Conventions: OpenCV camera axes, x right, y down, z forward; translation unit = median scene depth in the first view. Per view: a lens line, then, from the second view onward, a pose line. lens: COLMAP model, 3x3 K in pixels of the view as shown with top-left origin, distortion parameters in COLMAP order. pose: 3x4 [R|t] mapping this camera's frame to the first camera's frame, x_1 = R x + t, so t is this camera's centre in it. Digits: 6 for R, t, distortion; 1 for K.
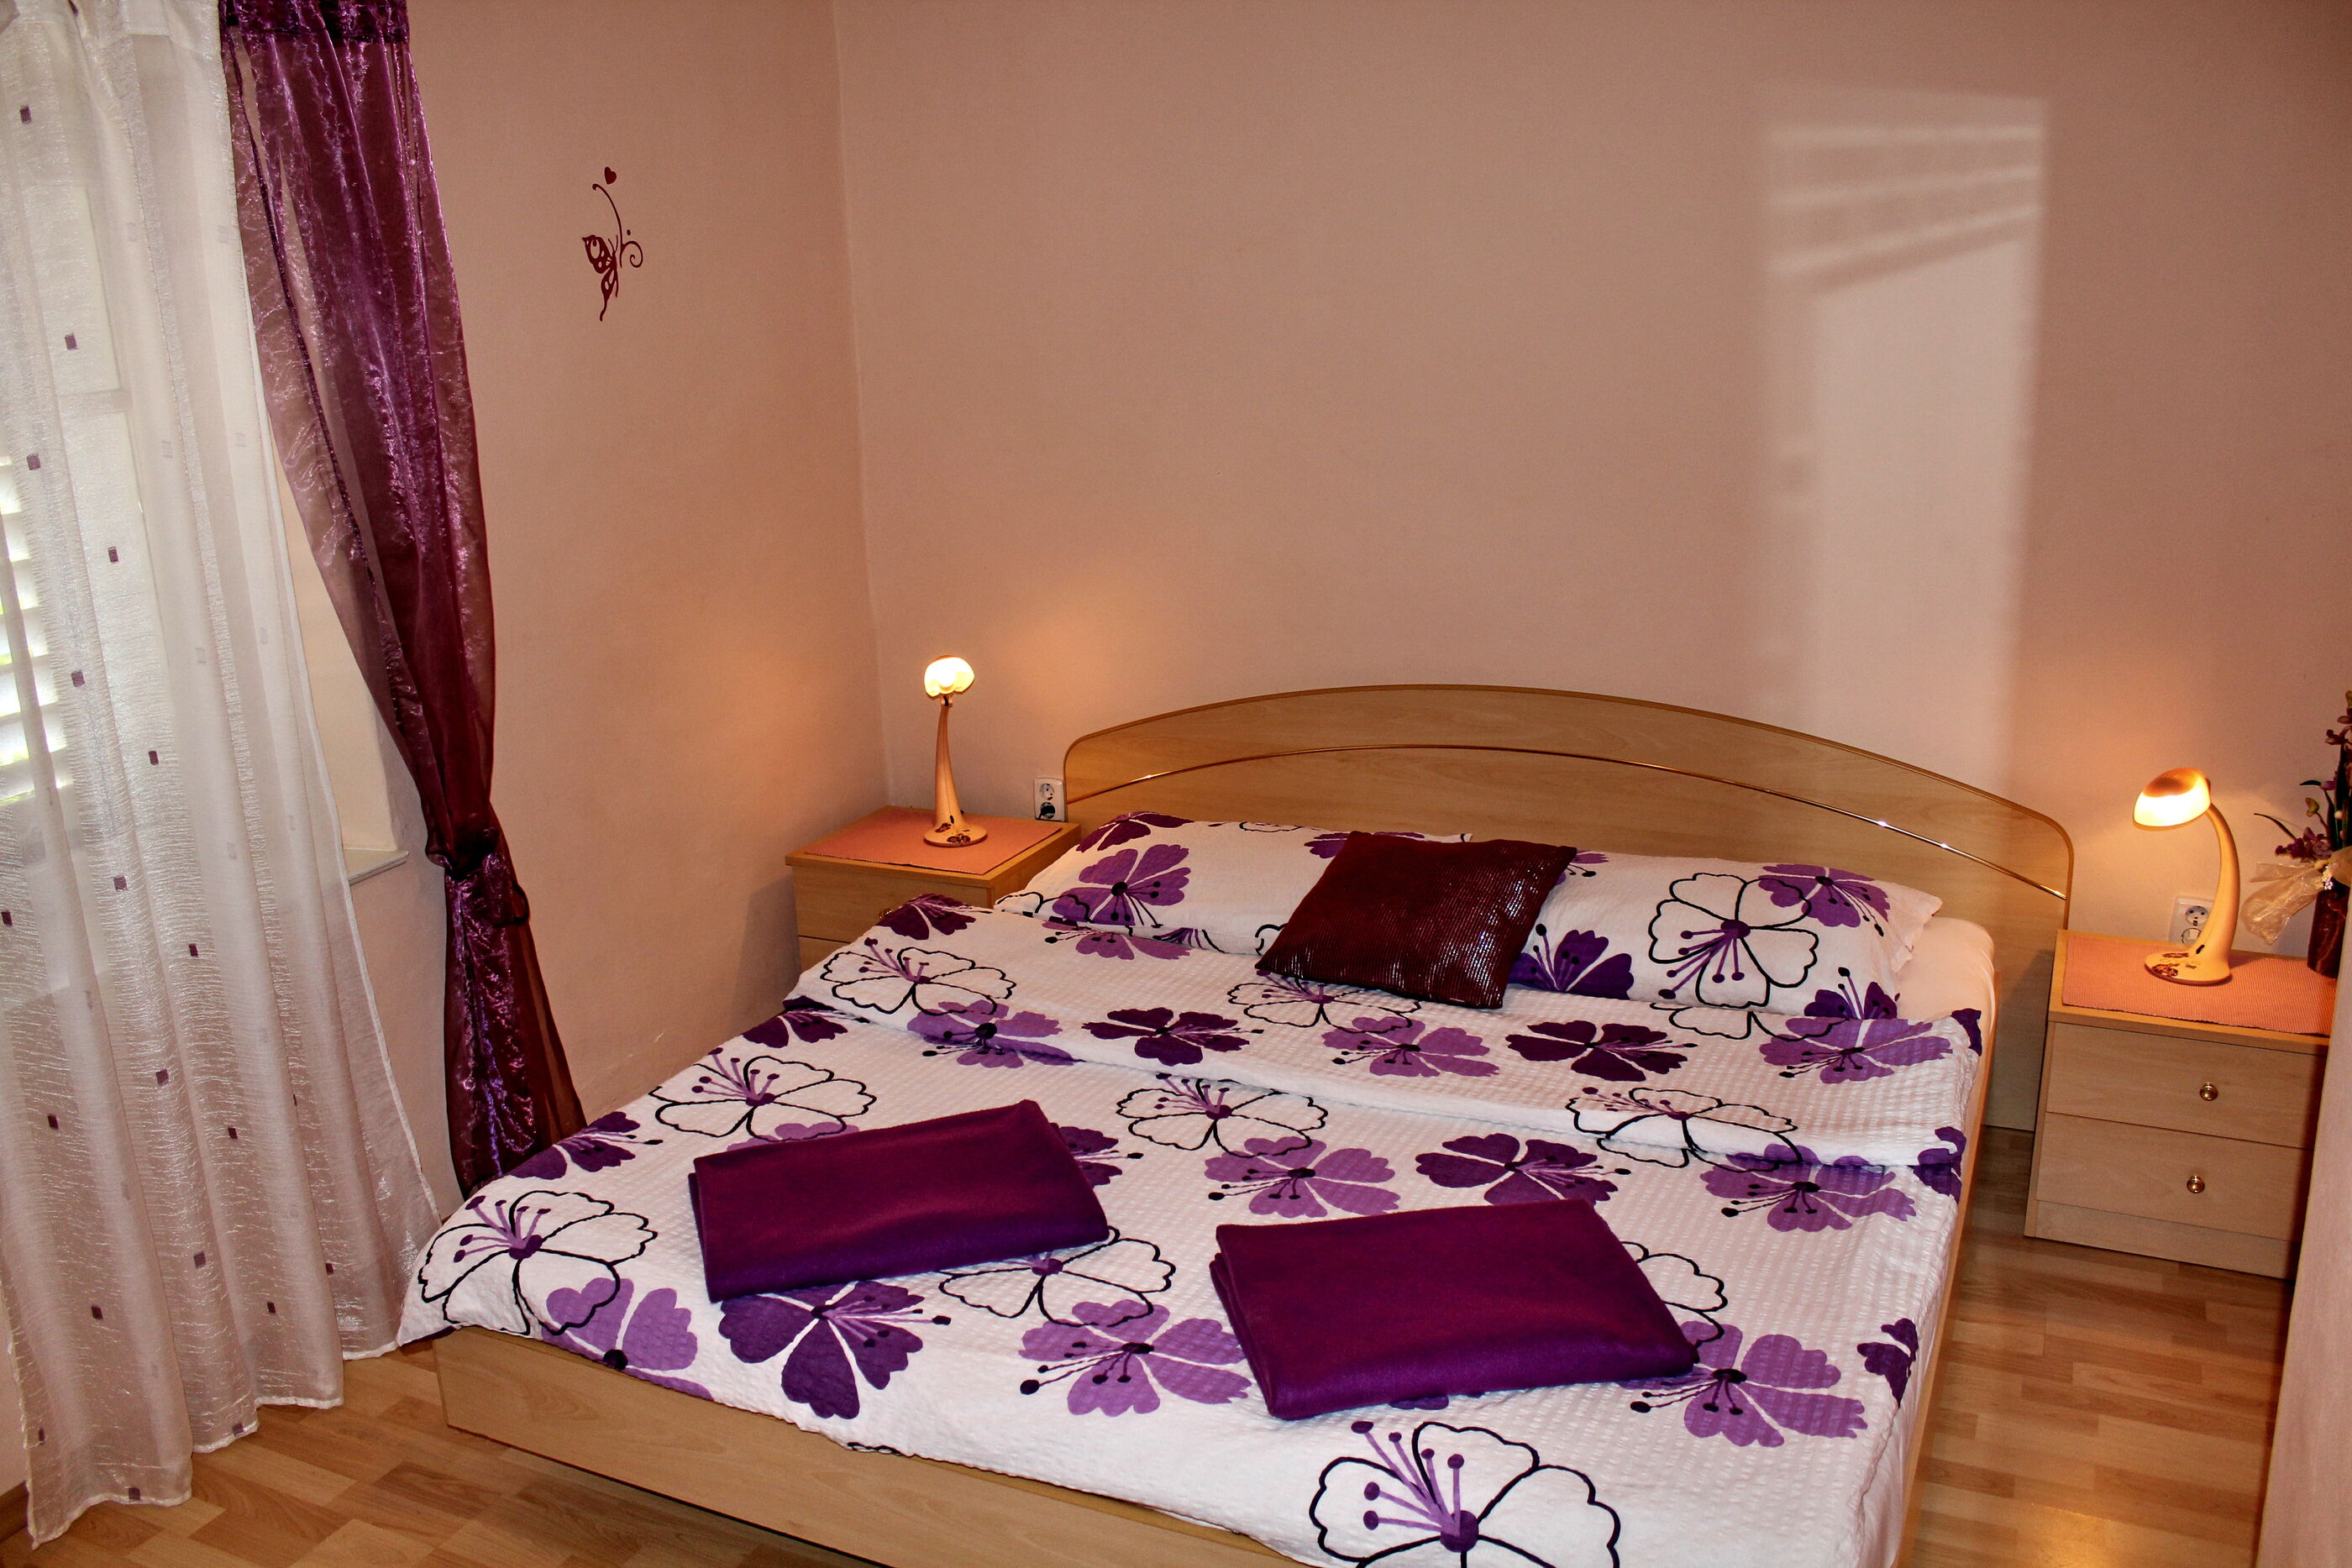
lens RADIAL K [[2048.9, 0, 1116.5], [0, 2048.9, 780.8], [0, 0, 1]] dist [-0.175467, 0.249770]
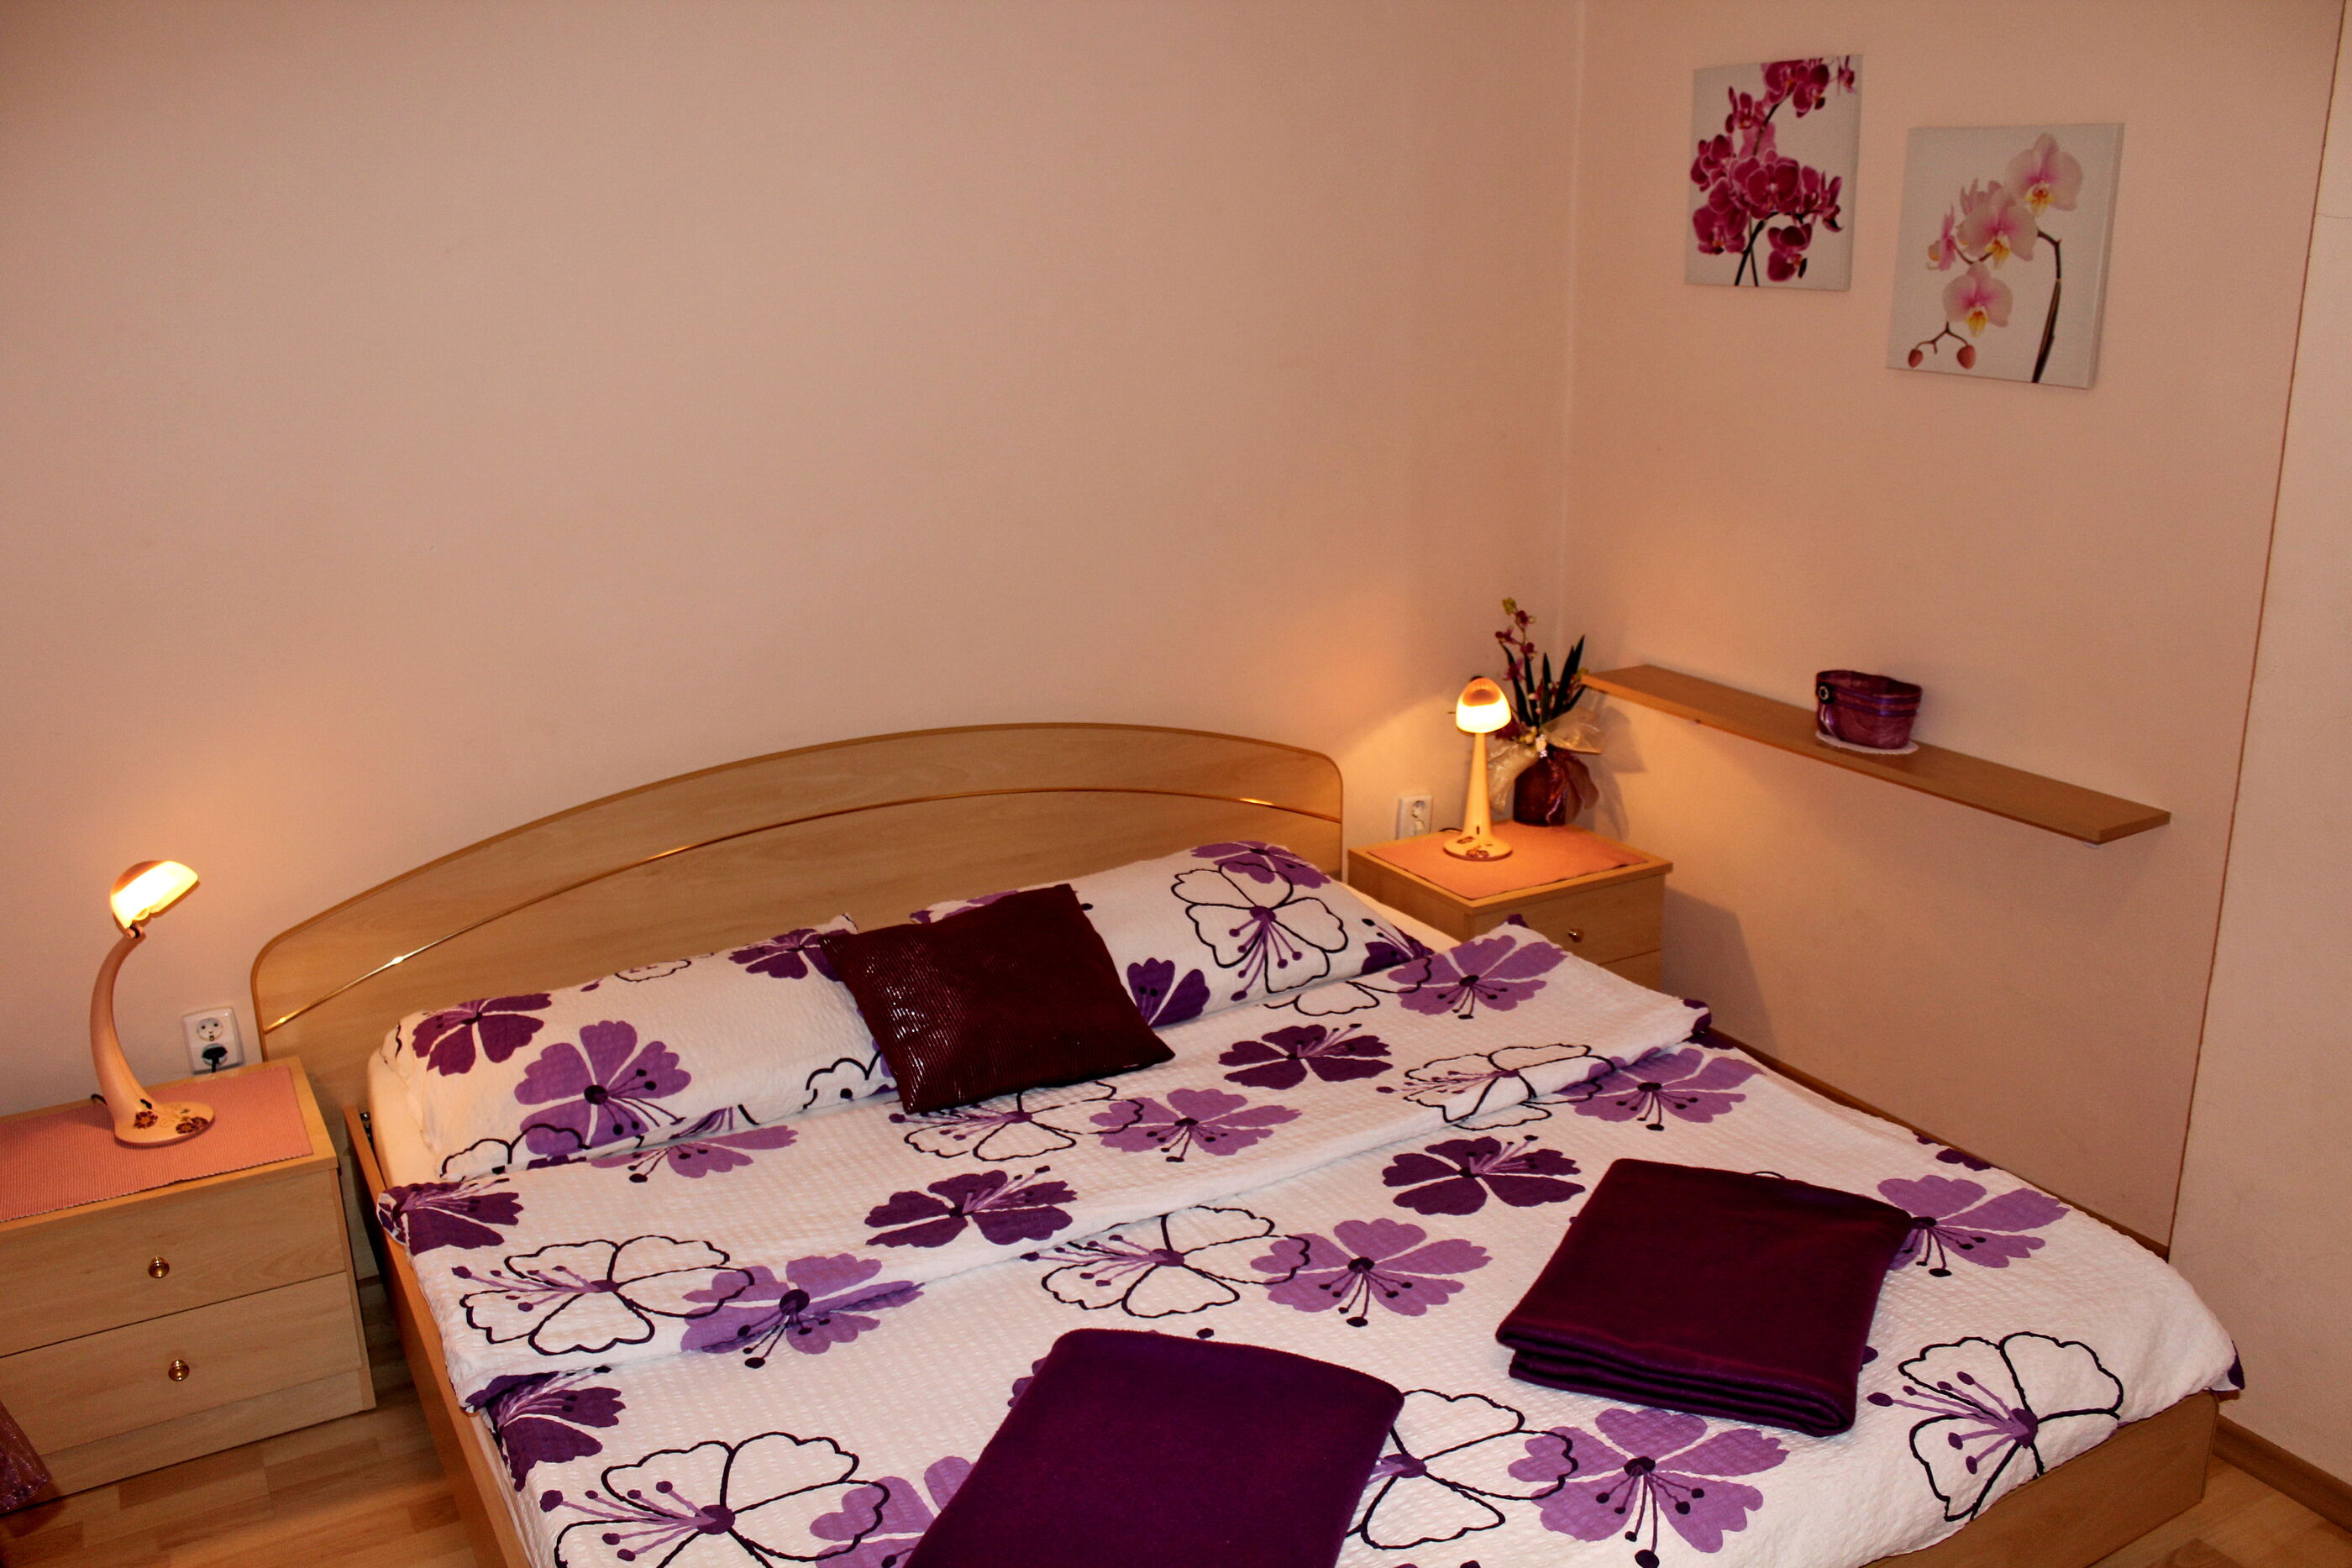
lens RADIAL K [[2048.9, 0, 1116.5], [0, 2048.9, 780.8], [0, 0, 1]] dist [-0.175467, 0.249770]
pose [[0.542640, -0.195583, 0.816877, -0.551743], [0.213465, 0.972695, 0.091089, -0.099492], [-0.812388, 0.124946, 0.569574, 0.469210]]
